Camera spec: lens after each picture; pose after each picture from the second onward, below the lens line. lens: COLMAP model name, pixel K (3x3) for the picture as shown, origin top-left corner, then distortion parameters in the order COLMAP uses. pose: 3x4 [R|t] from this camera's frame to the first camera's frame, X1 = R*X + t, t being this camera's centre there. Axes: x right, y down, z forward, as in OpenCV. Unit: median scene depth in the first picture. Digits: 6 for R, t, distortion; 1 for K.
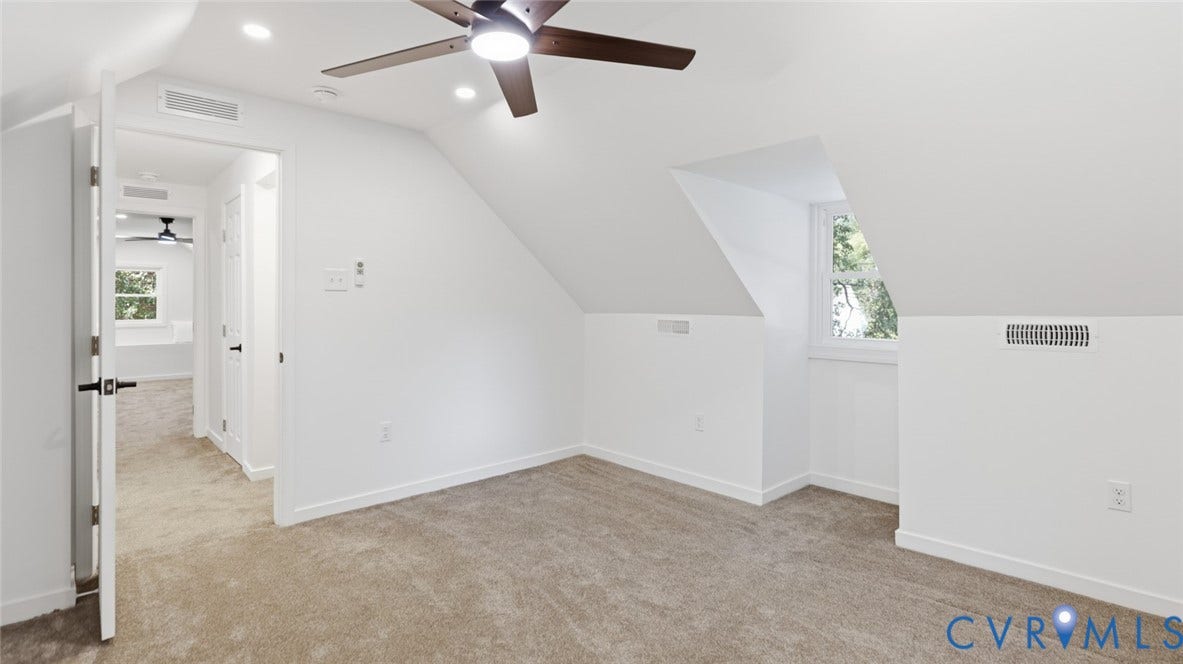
lens RADIAL K [[593.4, 0, 589.1], [0, 593.4, 353.8], [0, 0, 1]] dist [0.003354, 0.000131]
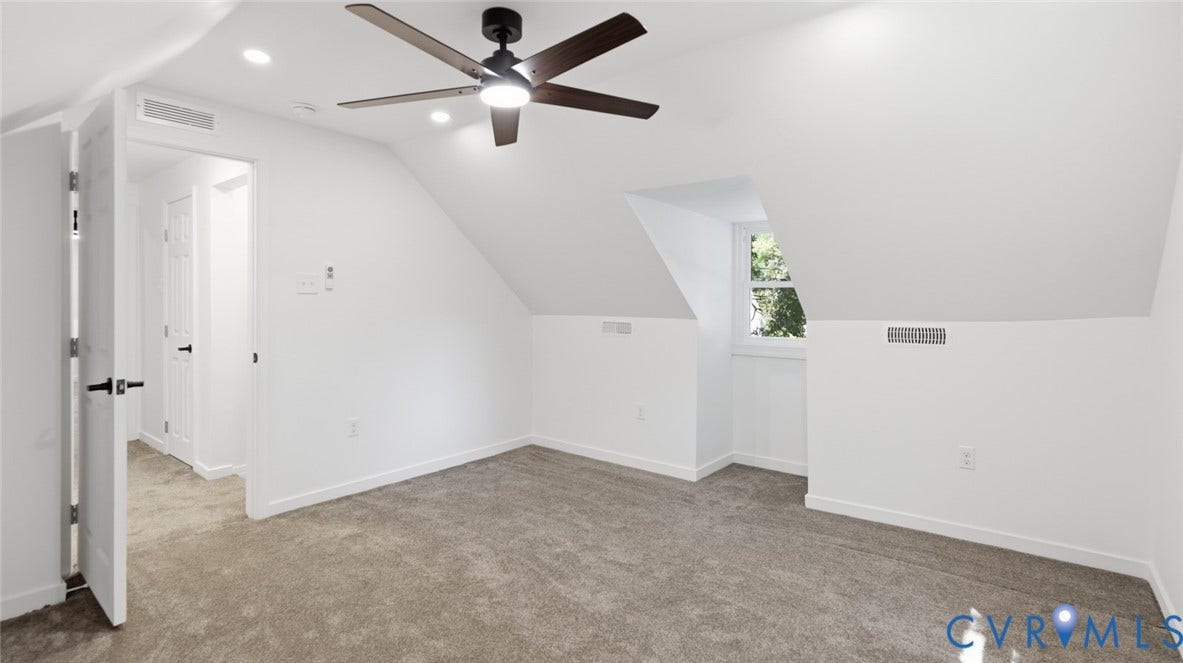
lens RADIAL K [[593.4, 0, 589.1], [0, 593.4, 353.3], [0, 0, 1]] dist [0.003354, 0.000131]
pose [[0.987598, -0.006583, 0.156867, -0.112150], [0.006044, 0.999974, 0.003912, -0.002204], [-0.156889, -0.002916, 0.987612, -0.134833]]
